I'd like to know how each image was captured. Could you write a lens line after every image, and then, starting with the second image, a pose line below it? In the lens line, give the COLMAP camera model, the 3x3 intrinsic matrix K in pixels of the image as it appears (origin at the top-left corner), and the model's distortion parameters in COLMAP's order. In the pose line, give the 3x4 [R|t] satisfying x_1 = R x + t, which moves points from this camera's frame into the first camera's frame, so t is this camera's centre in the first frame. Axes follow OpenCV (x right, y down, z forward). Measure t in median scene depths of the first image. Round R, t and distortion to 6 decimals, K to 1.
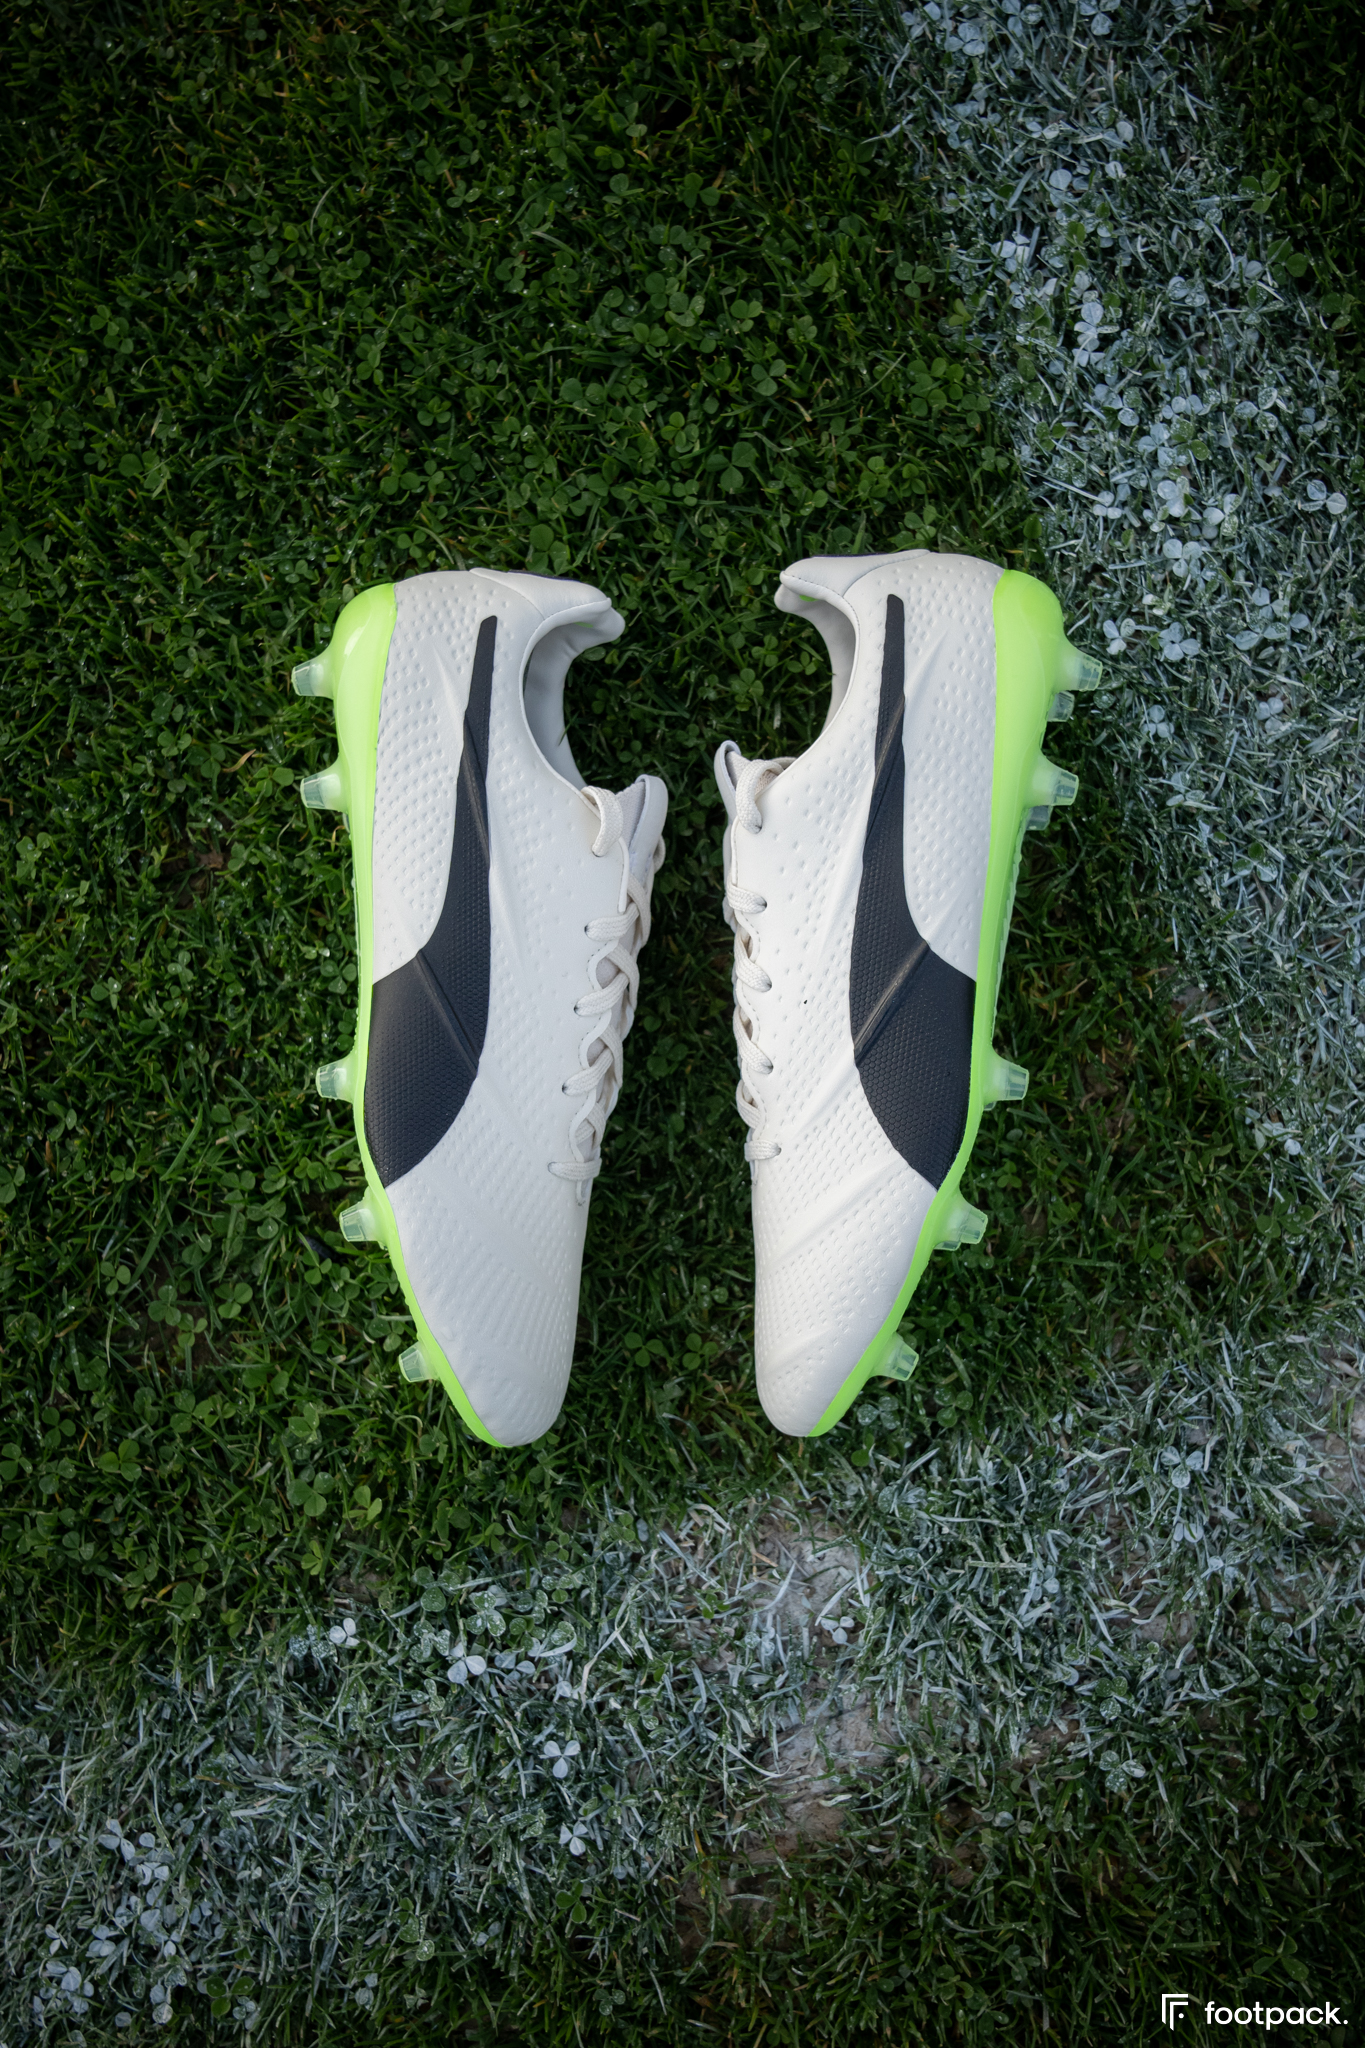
lens RADIAL K [[2233.4, 0, 686.9], [0, 2233.4, 1020.8], [0, 0, 1]] dist [-0.022136, 0.000000]
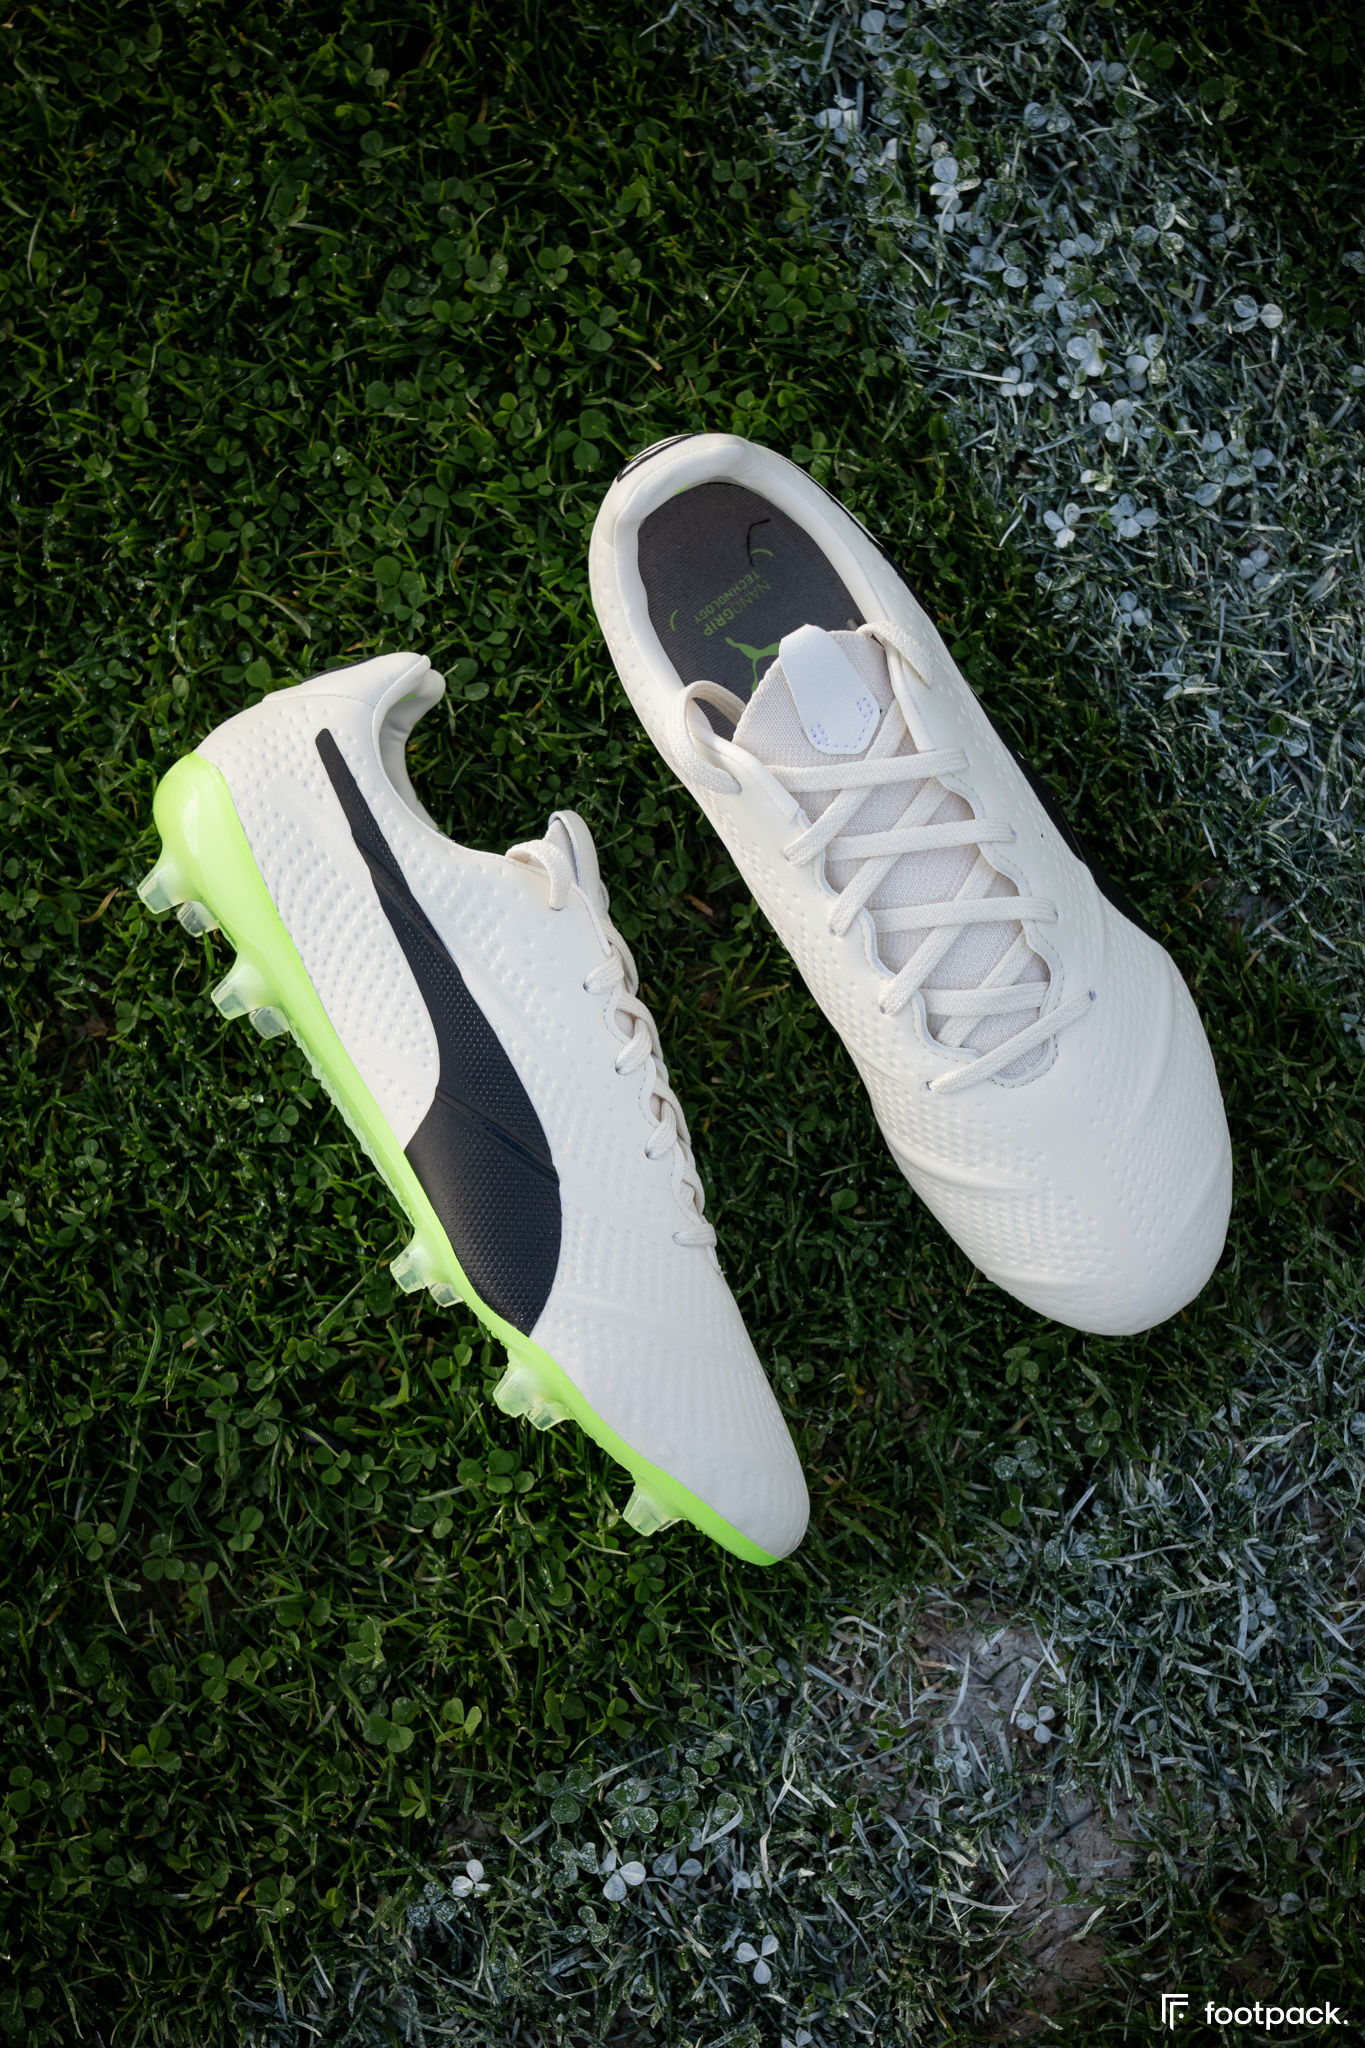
lens RADIAL K [[4179.3, 0, 695.3], [0, 4179.3, 1036.6], [0, 0, 1]] dist [0.461770, 0.000000]
pose [[0.969029, -0.237979, 0.065950, -0.101838], [0.242472, 0.967524, -0.071446, 0.103174], [-0.046806, 0.085225, 0.995262, -0.615665]]
